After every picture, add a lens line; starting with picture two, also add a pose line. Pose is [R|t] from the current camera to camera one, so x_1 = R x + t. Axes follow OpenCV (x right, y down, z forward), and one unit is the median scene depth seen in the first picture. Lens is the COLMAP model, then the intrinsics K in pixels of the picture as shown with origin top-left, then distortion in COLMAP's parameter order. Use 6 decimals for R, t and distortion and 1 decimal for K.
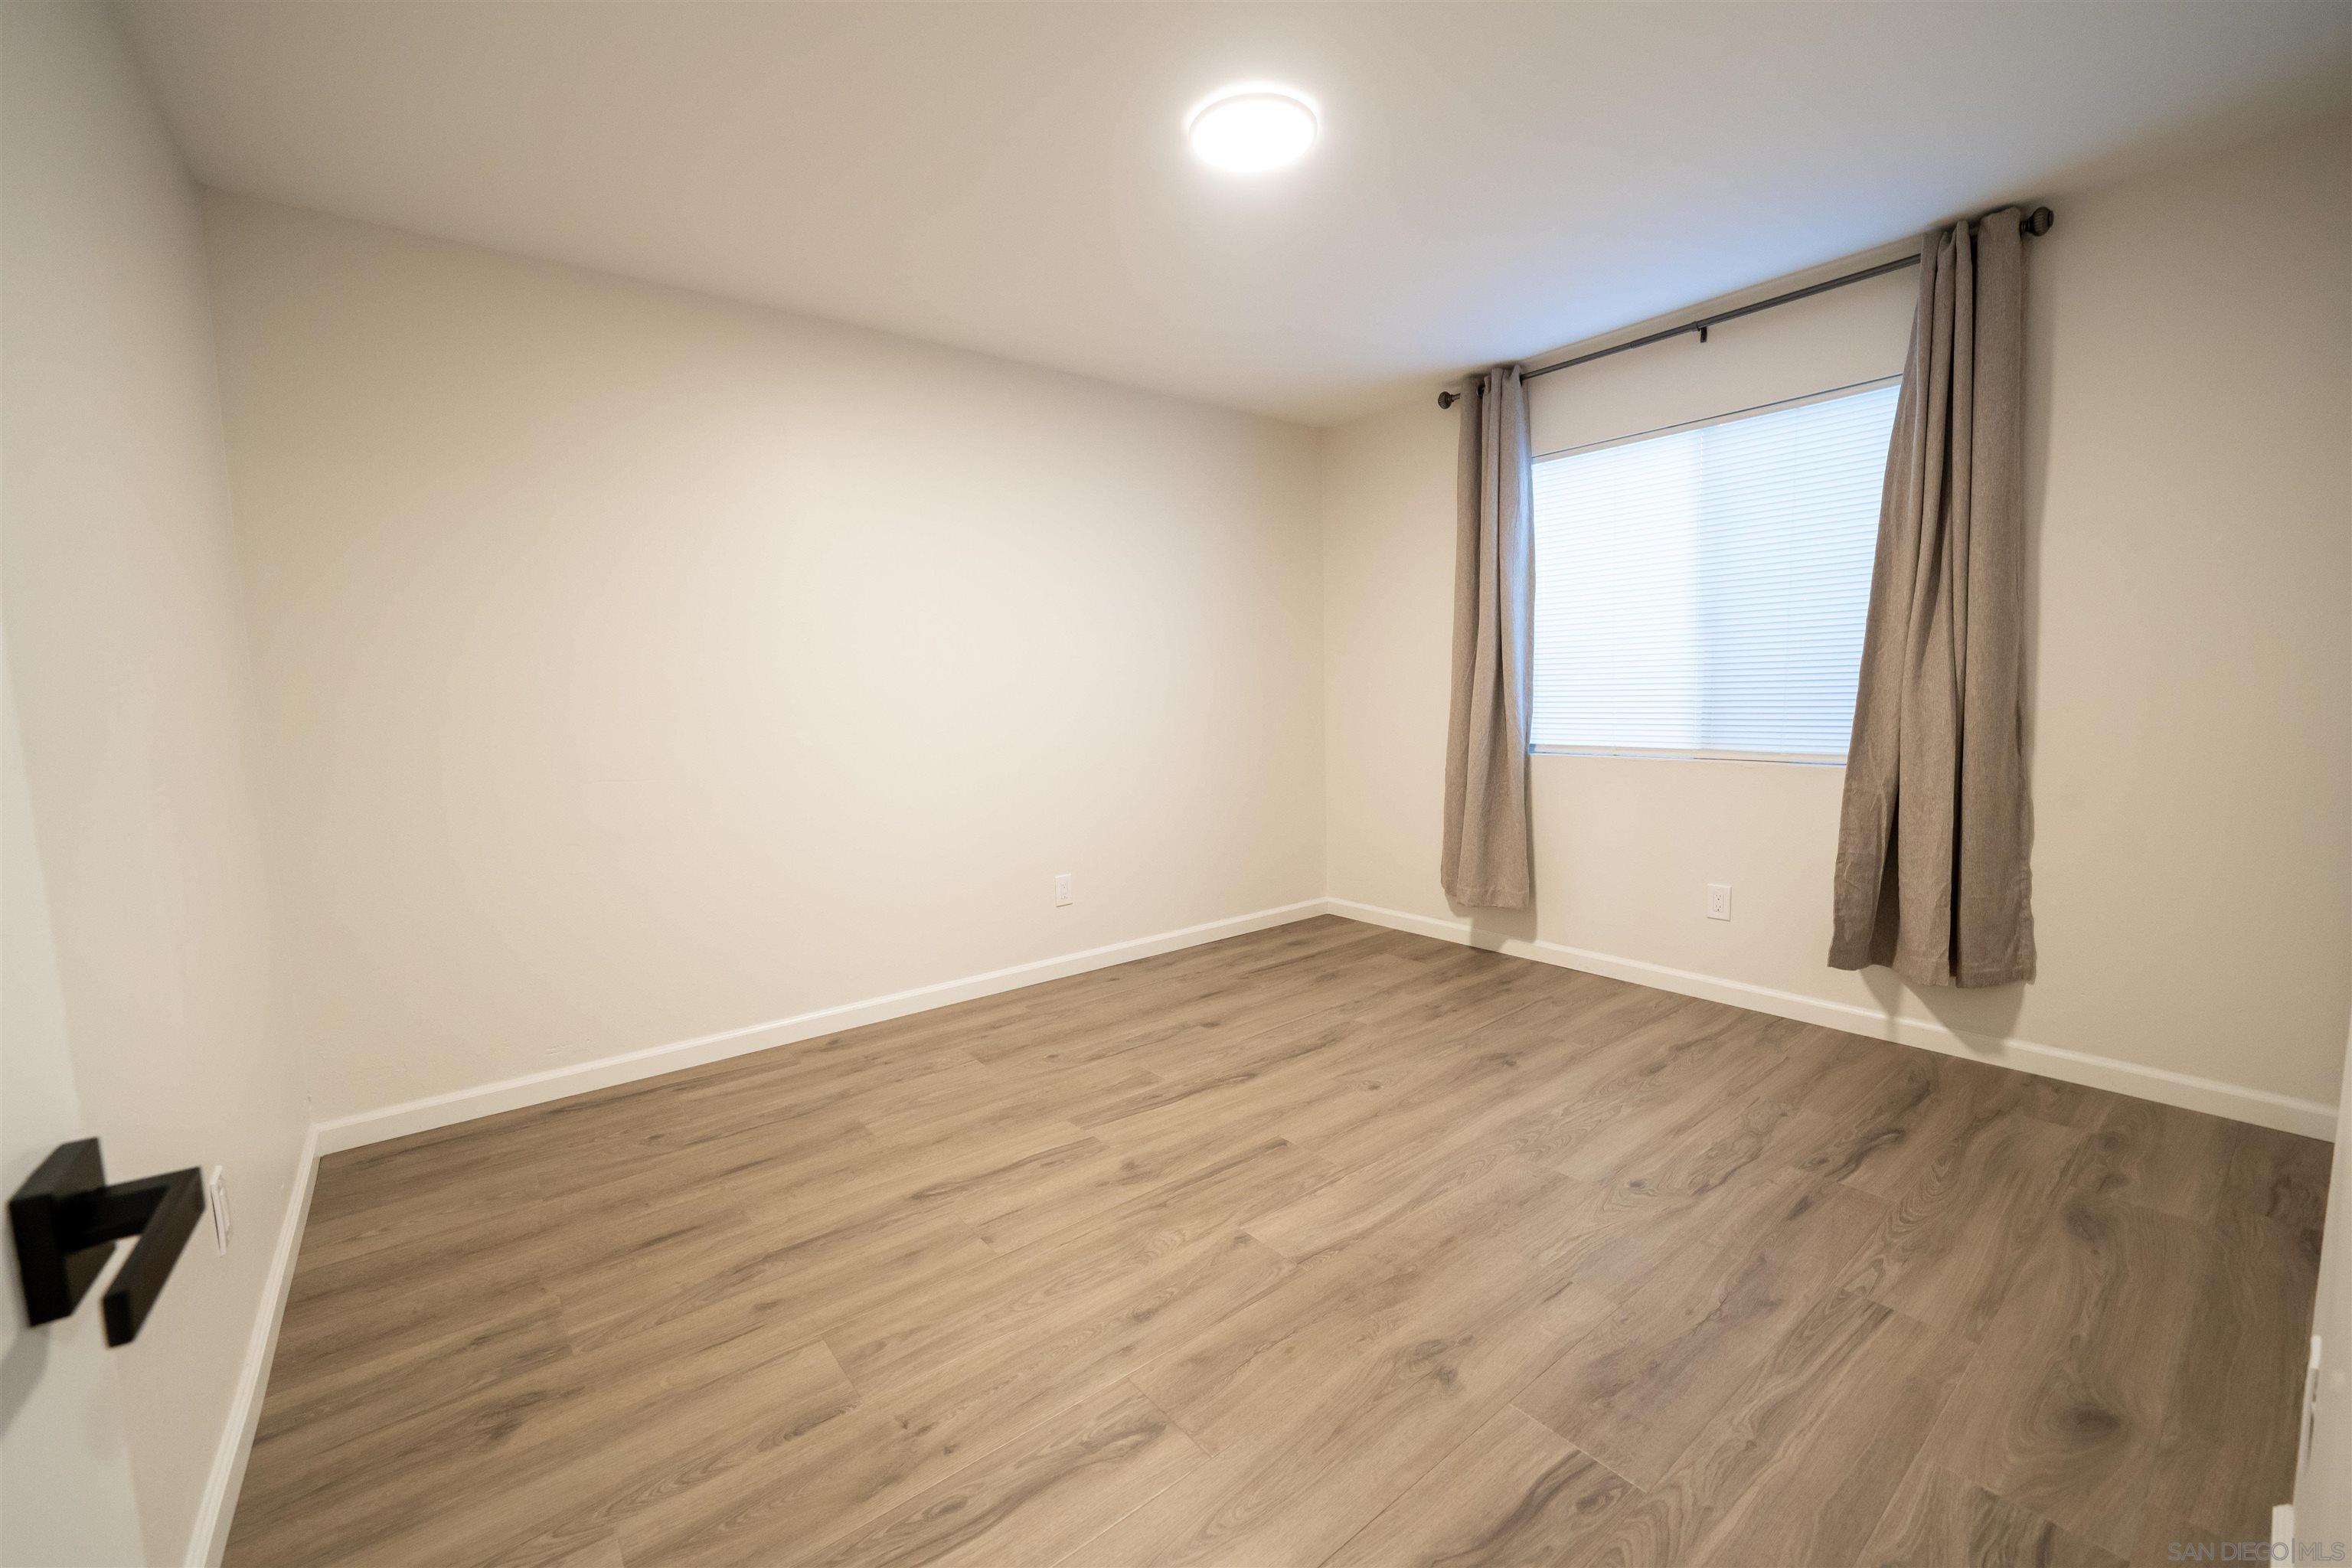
lens RADIAL K [[935.2, 0, 1176.0], [0, 935.2, 784.0], [0, 0, 1]] dist [-0.002716, -0.000169]
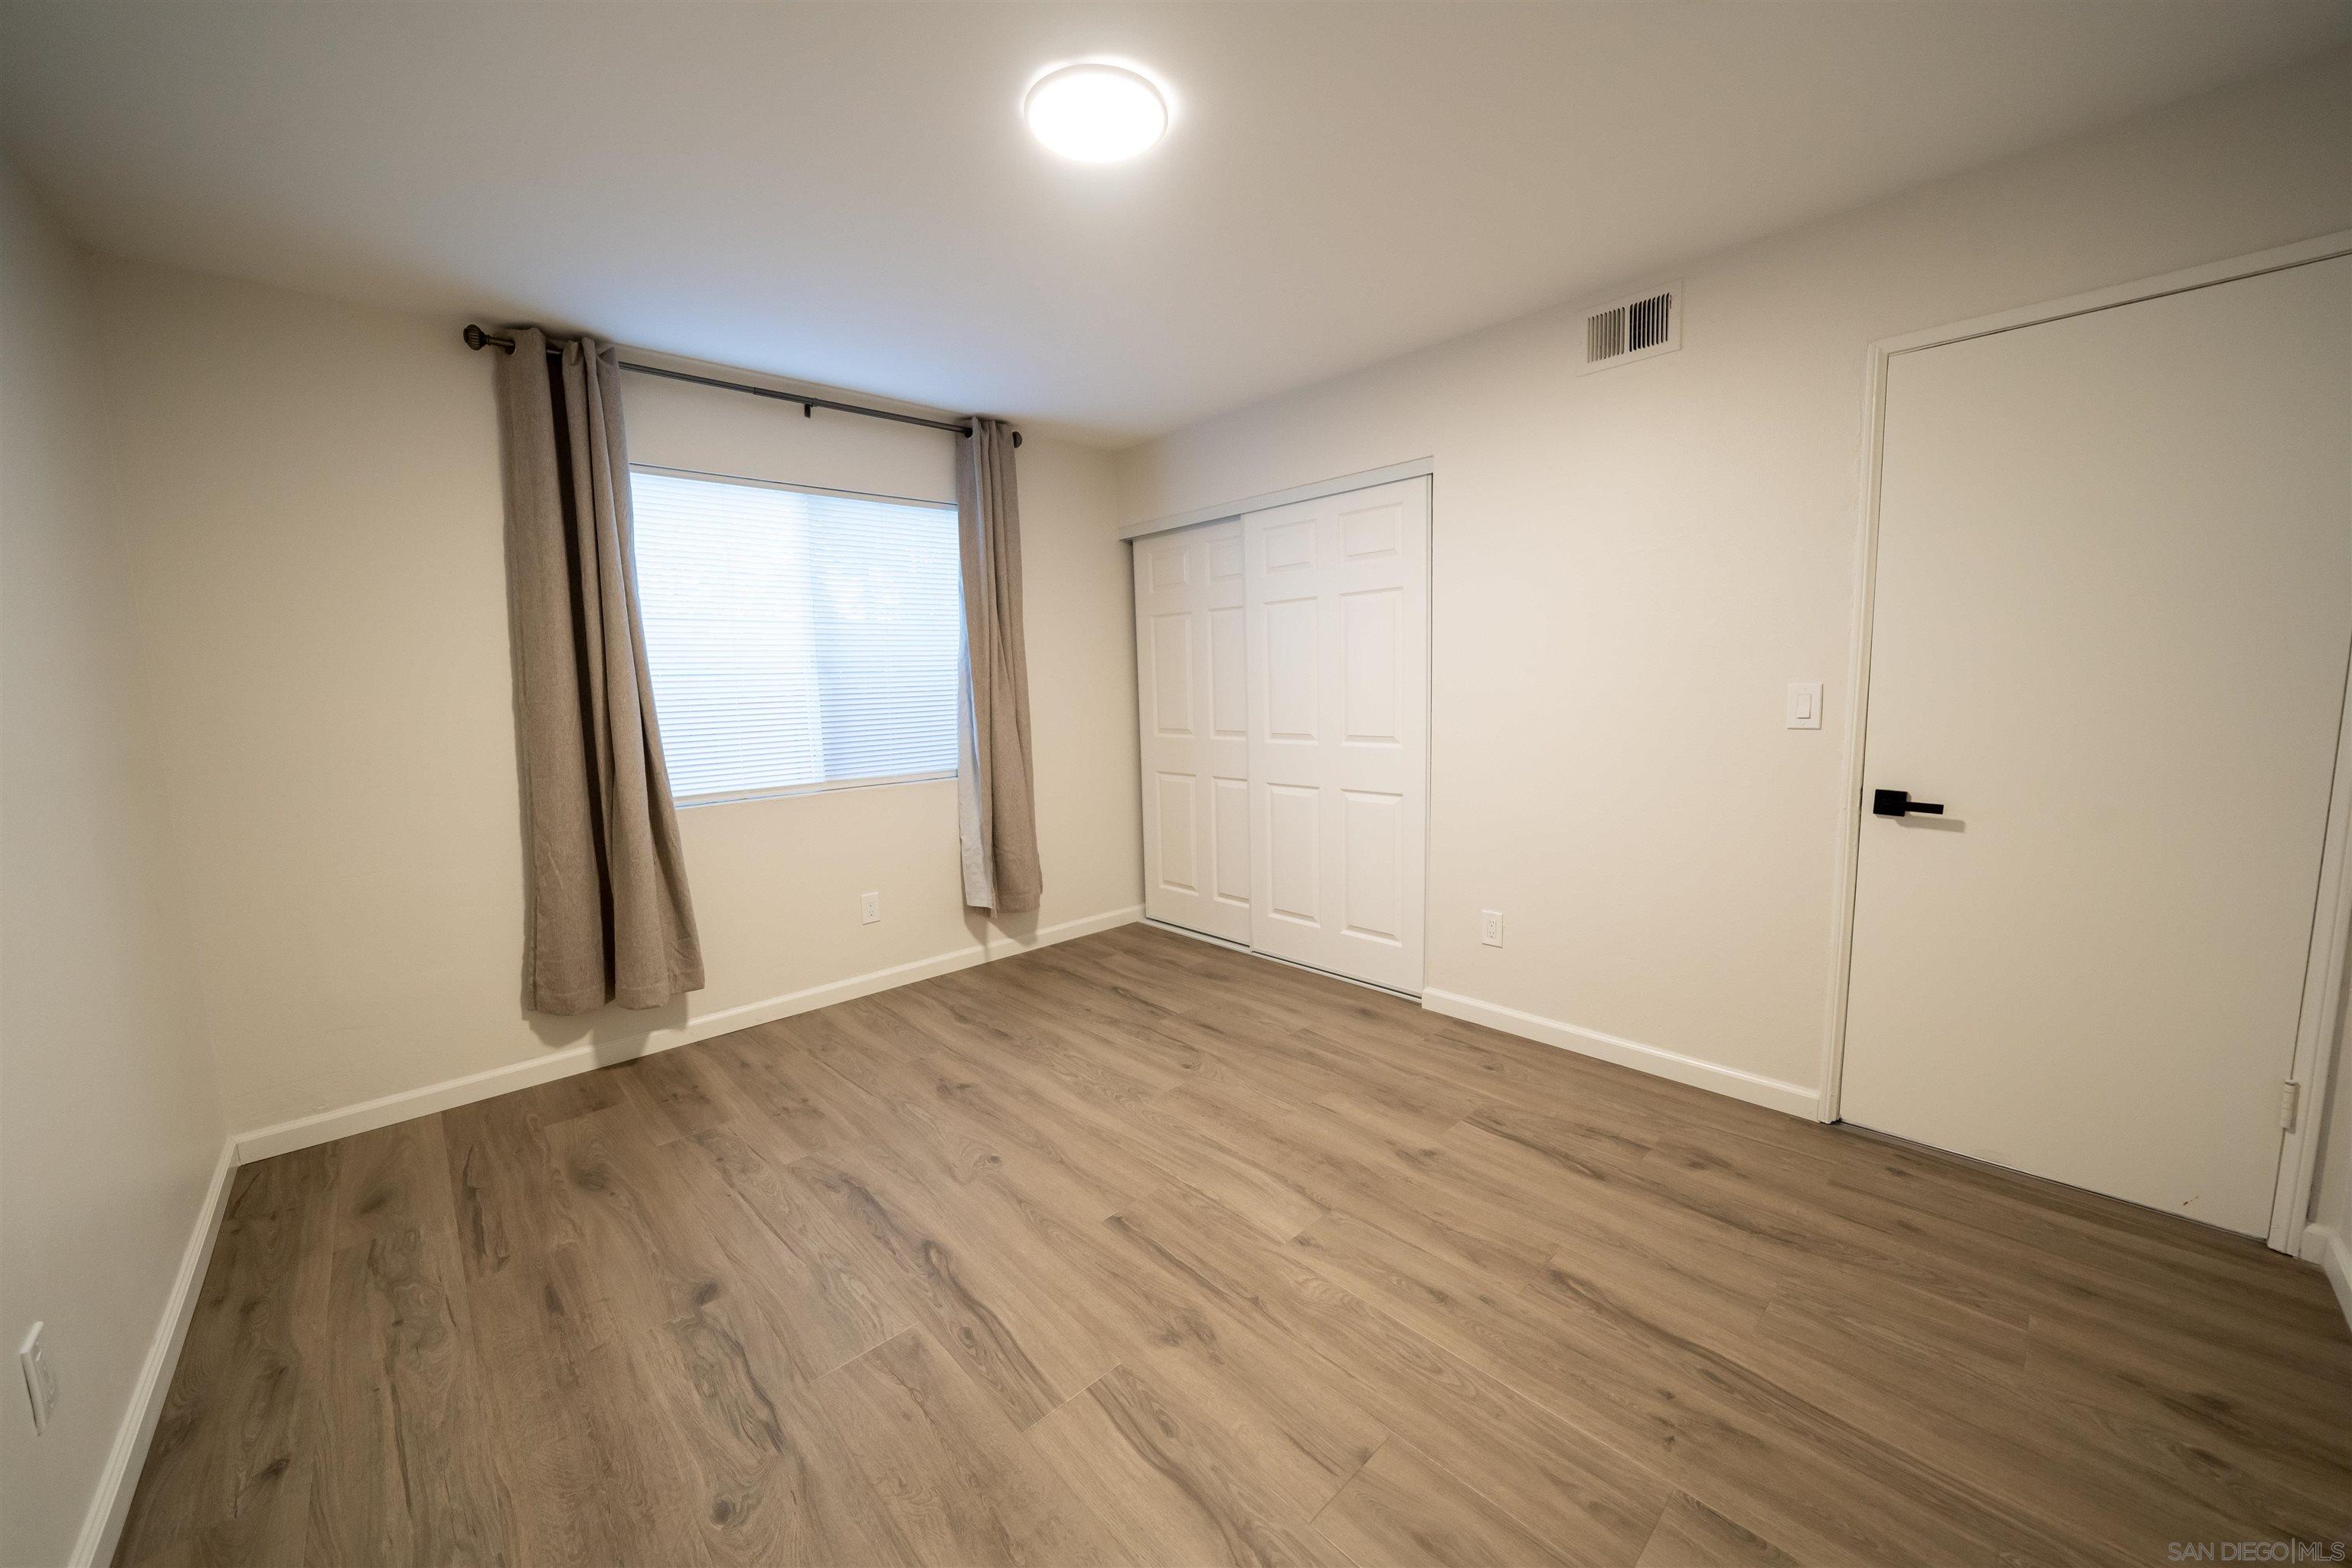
lens RADIAL K [[851.2, 0, 1176.0], [0, 851.2, 784.0], [0, 0, 1]] dist [-0.016467, 0.000364]
pose [[-0.072744, -0.094173, 0.992895, -0.691984], [0.129244, 0.986248, 0.103012, -0.123696], [-0.988941, 0.135819, -0.059572, 0.939272]]
